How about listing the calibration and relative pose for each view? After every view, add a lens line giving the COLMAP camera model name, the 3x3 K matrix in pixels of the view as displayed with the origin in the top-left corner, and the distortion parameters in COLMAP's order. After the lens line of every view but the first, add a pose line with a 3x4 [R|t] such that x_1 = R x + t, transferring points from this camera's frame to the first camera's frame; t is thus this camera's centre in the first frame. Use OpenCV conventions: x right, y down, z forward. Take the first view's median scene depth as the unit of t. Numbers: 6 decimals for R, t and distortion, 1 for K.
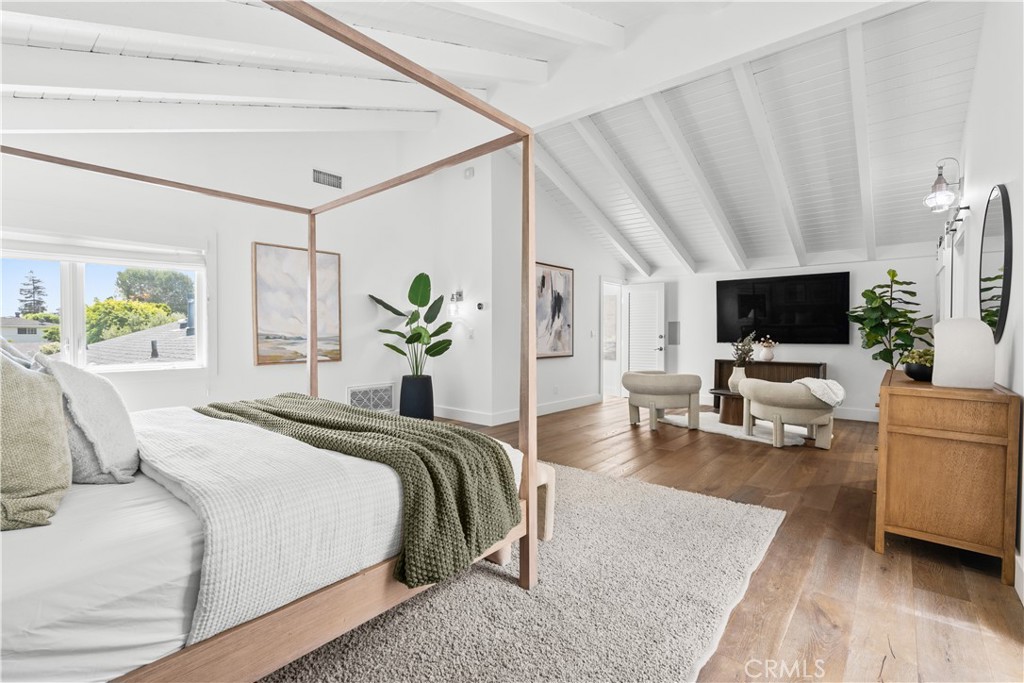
lens RADIAL K [[468.5, 0, 505.5], [0, 468.5, 338.6], [0, 0, 1]] dist [-0.005130, -0.000143]
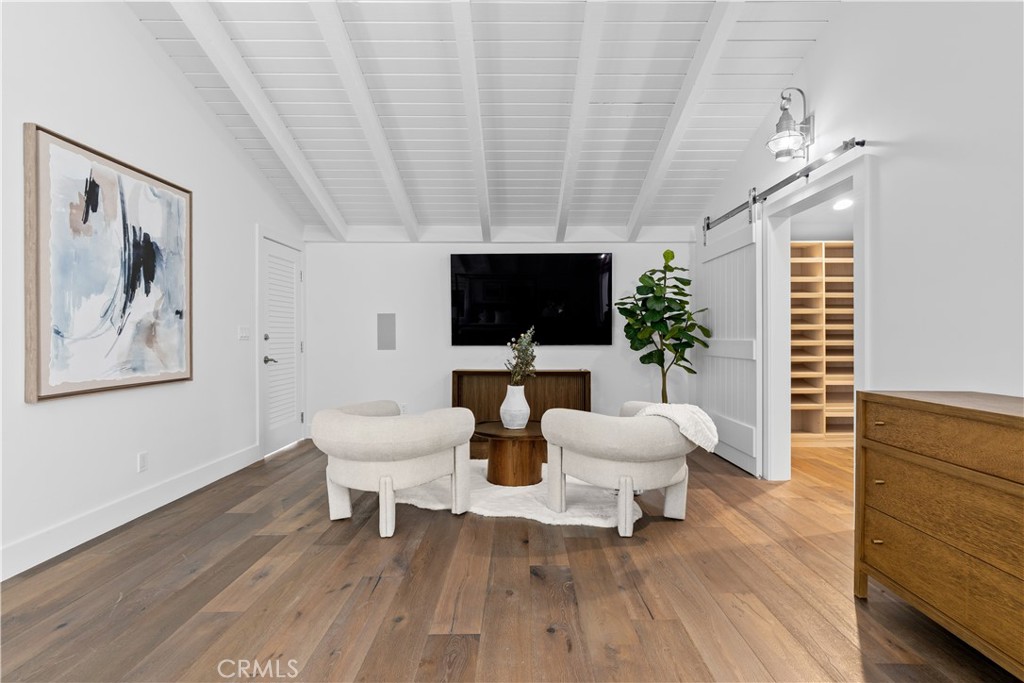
lens RADIAL K [[468.5, 0, 525.3], [0, 468.5, 340.1], [0, 0, 1]] dist [-0.005130, -0.000143]
pose [[0.752170, -0.009183, 0.658906, 0.099348], [0.009302, 0.999951, 0.003316, 0.000220], [-0.658904, 0.003635, 0.752218, 0.493015]]
